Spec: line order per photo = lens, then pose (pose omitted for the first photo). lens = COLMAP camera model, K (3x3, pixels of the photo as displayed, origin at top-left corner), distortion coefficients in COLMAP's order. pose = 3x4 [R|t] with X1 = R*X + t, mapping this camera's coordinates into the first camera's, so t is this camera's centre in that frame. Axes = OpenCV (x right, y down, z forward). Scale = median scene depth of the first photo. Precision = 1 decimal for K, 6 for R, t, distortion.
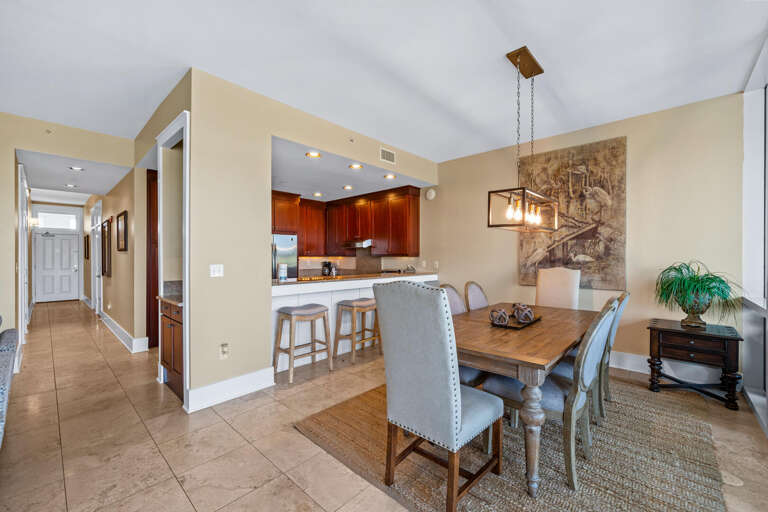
lens RADIAL K [[310.9, 0, 384.9], [0, 310.9, 257.7], [0, 0, 1]] dist [-0.000964, -0.000401]
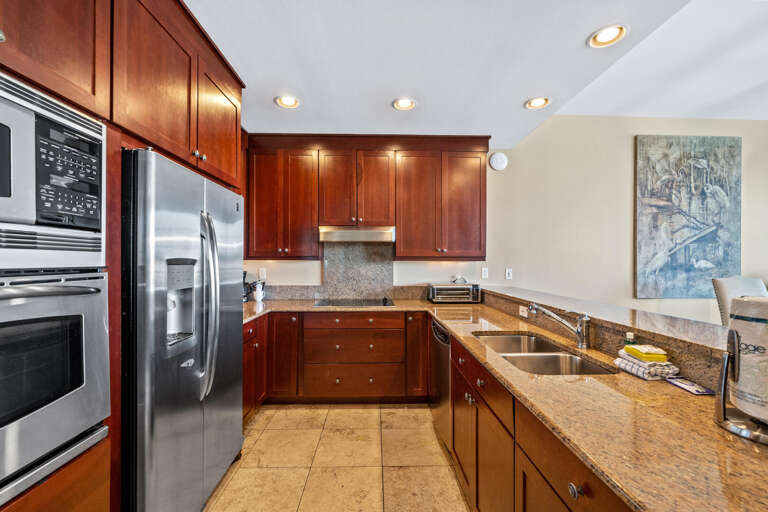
lens RADIAL K [[310.9, 0, 384.5], [0, 310.9, 259.0], [0, 0, 1]] dist [-0.000964, -0.000401]
pose [[0.717051, 0.005762, 0.696997, -0.621235], [-0.003813, 0.999983, -0.004344, -0.005748], [-0.697010, 0.000457, 0.717061, 0.986394]]
